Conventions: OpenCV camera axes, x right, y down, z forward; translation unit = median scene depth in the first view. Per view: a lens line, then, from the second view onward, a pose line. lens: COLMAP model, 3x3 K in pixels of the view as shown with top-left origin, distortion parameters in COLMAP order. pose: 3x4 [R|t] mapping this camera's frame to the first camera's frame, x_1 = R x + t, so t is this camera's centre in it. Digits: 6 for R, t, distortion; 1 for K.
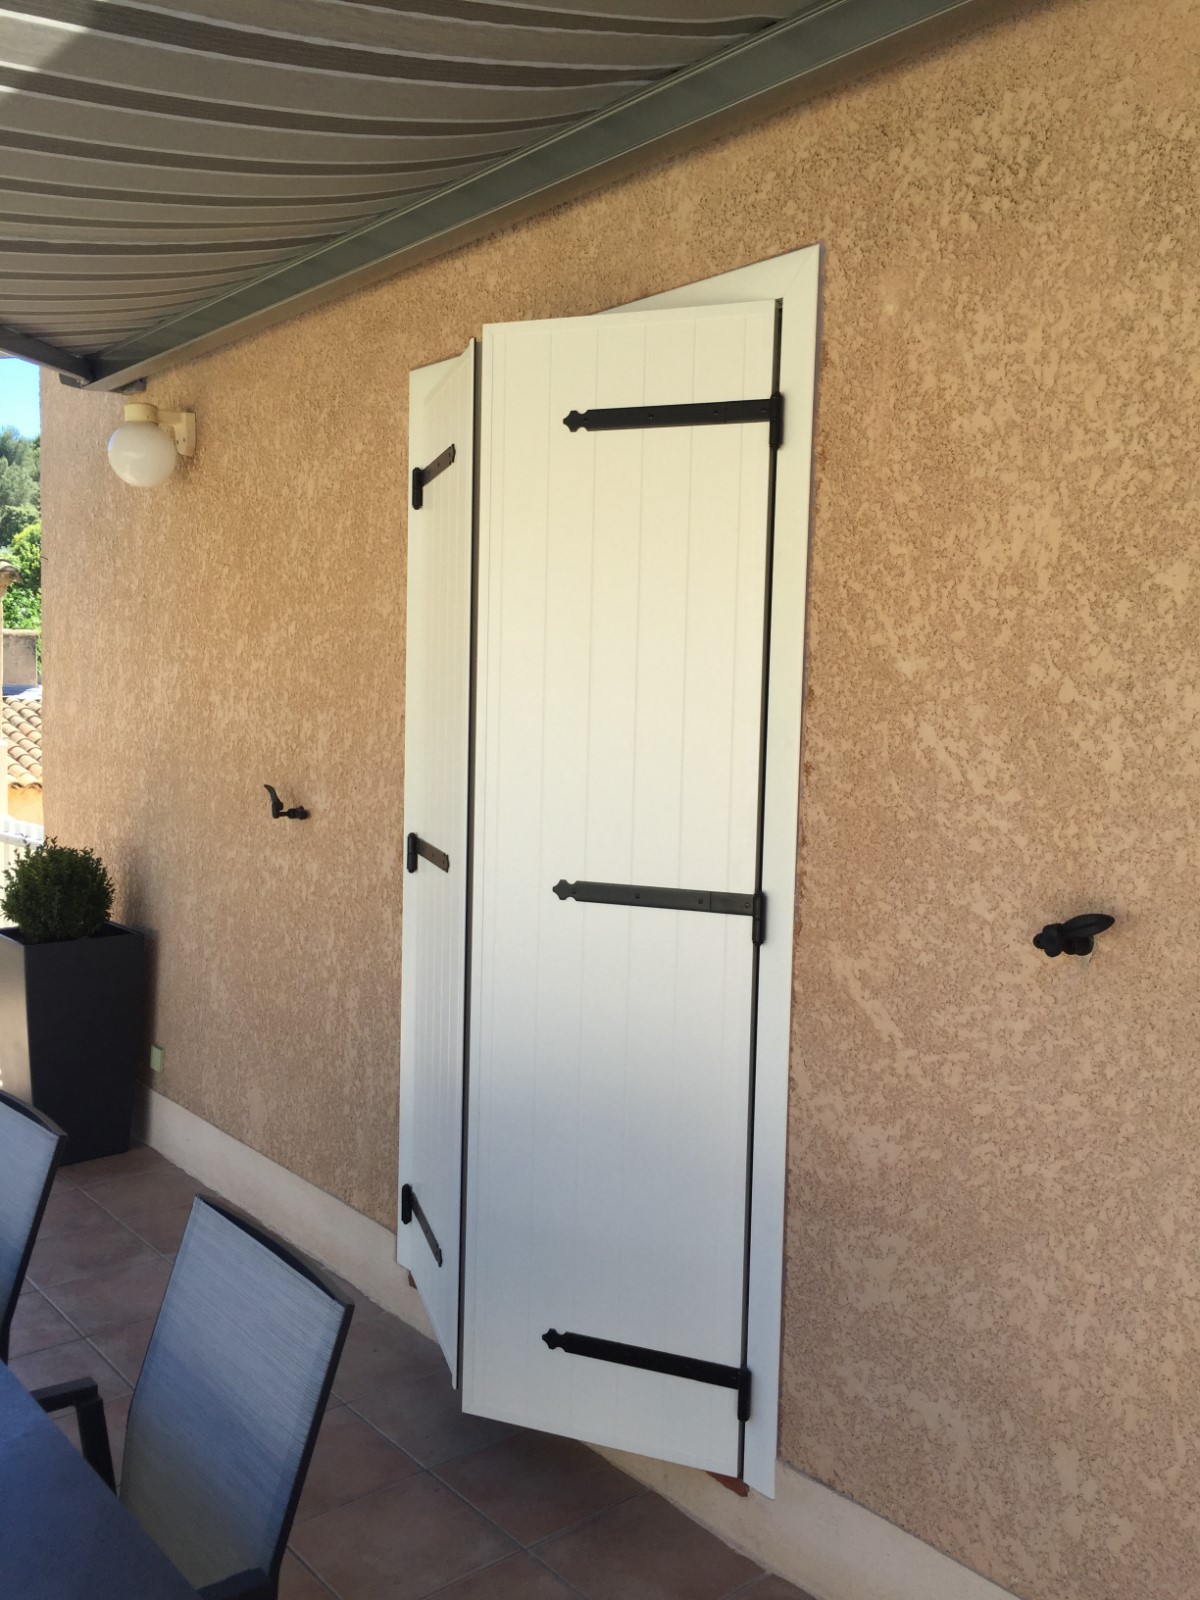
lens RADIAL K [[1390.3, 0, 601.7], [0, 1390.3, 795.6], [0, 0, 1]] dist [0.070786, -0.108191]
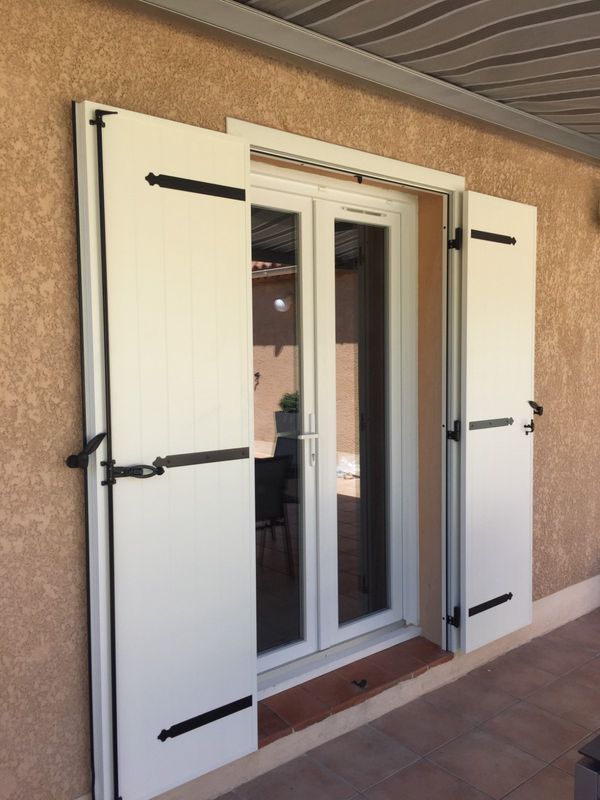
lens RADIAL K [[695.3, 0, 300.0], [0, 695.3, 400.0], [0, 0, 1]] dist [0.066347, -0.103437]
pose [[-0.009792, -0.087775, 0.996092, -1.303898], [0.079651, 0.992906, 0.088277, -0.118315], [-0.996775, 0.080204, -0.002732, 1.442252]]
